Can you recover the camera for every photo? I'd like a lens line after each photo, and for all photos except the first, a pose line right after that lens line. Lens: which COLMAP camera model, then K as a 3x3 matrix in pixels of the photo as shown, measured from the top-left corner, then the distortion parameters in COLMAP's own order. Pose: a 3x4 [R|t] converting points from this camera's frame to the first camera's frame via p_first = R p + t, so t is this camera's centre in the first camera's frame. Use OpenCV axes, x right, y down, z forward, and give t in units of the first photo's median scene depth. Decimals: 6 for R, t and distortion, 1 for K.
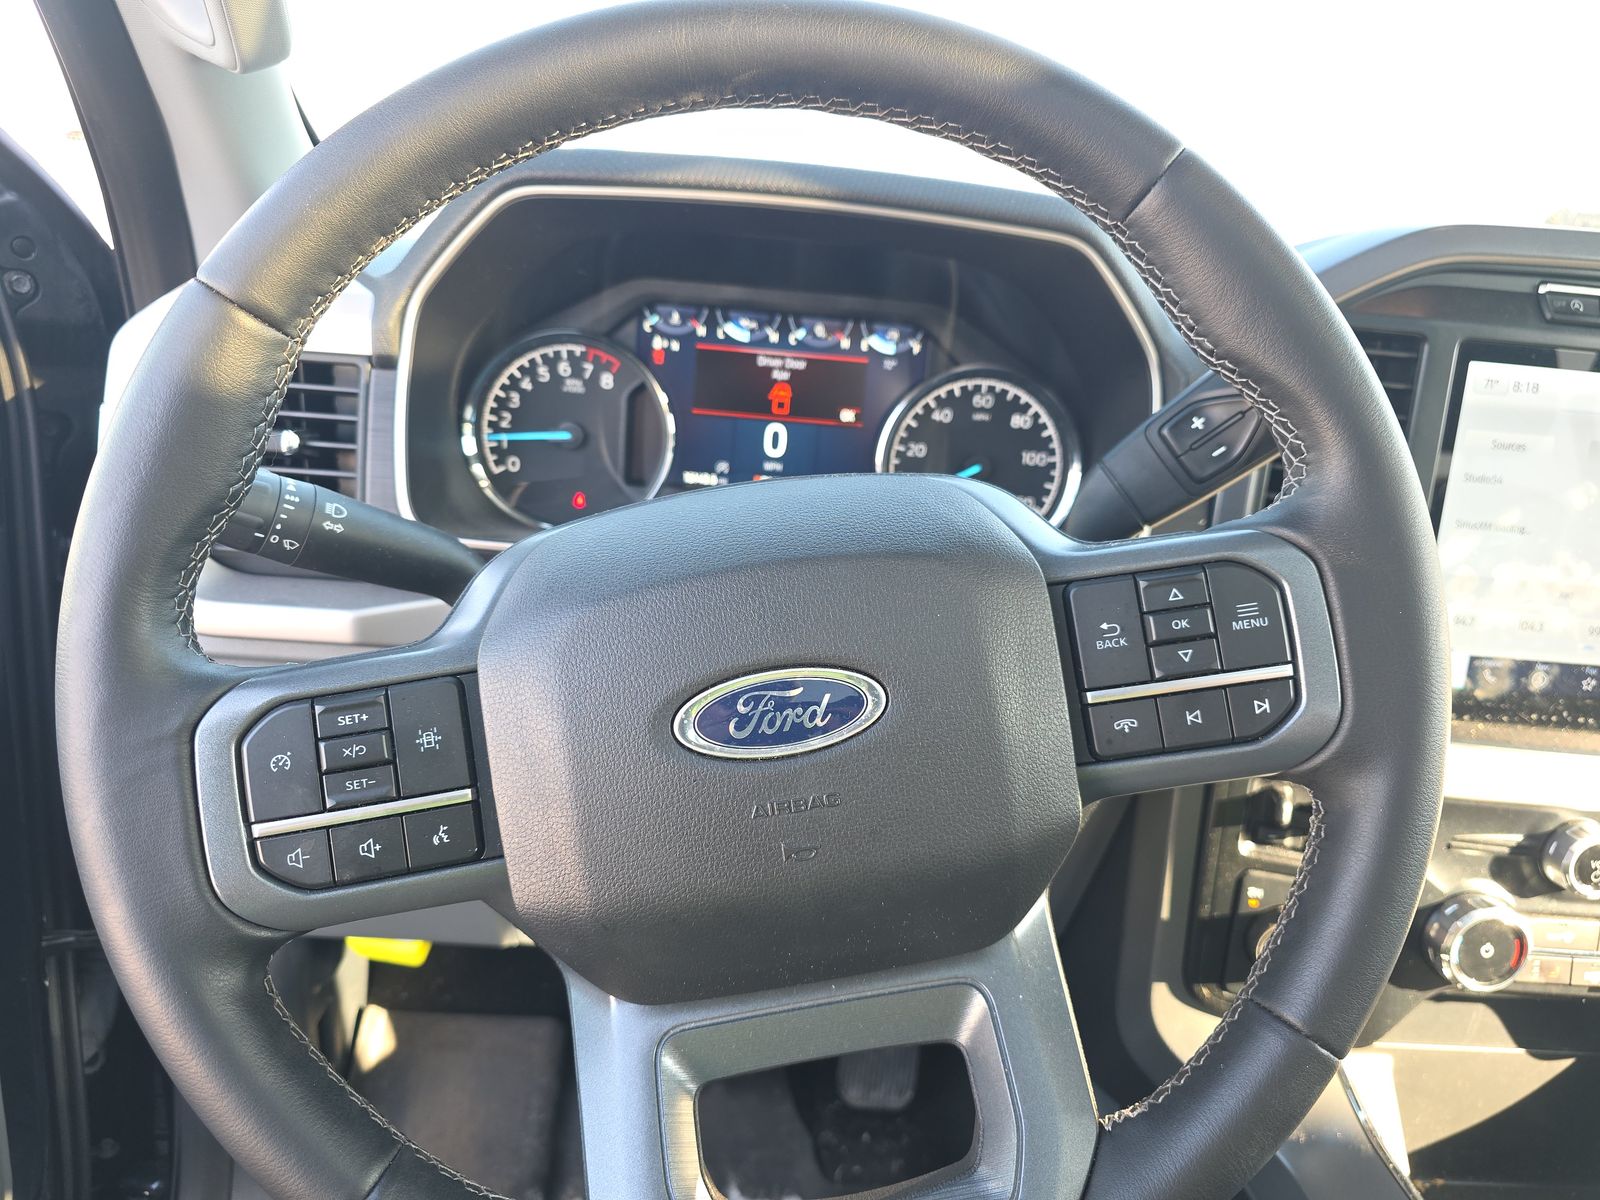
lens RADIAL K [[1076.5, 0, 804.3], [0, 1076.5, 606.3], [0, 0, 1]] dist [0.009438, -0.008580]
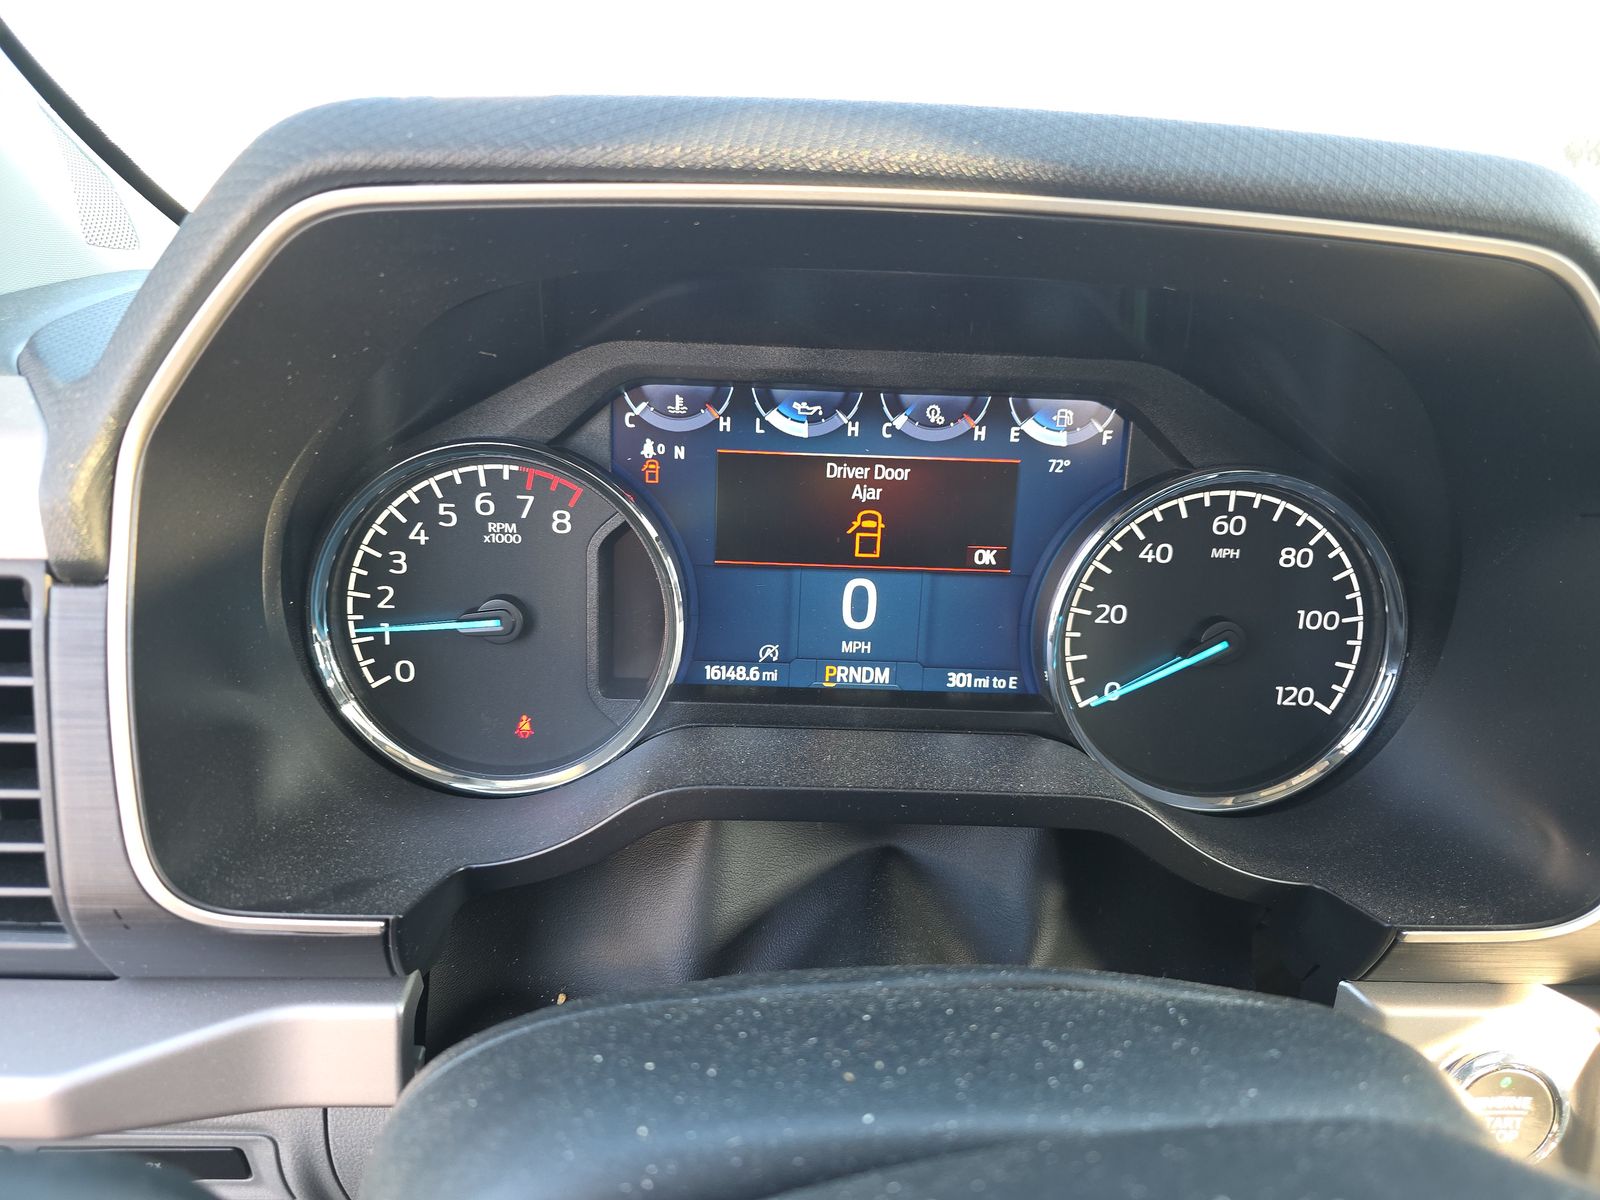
lens RADIAL K [[1076.5, 0, 795.1], [0, 1076.5, 594.2], [0, 0, 1]] dist [0.009438, -0.008580]
pose [[0.999036, -0.041758, -0.013549, -0.054568], [0.041999, 0.998956, 0.017966, -0.175059], [0.012784, -0.018518, 0.999747, 0.435264]]
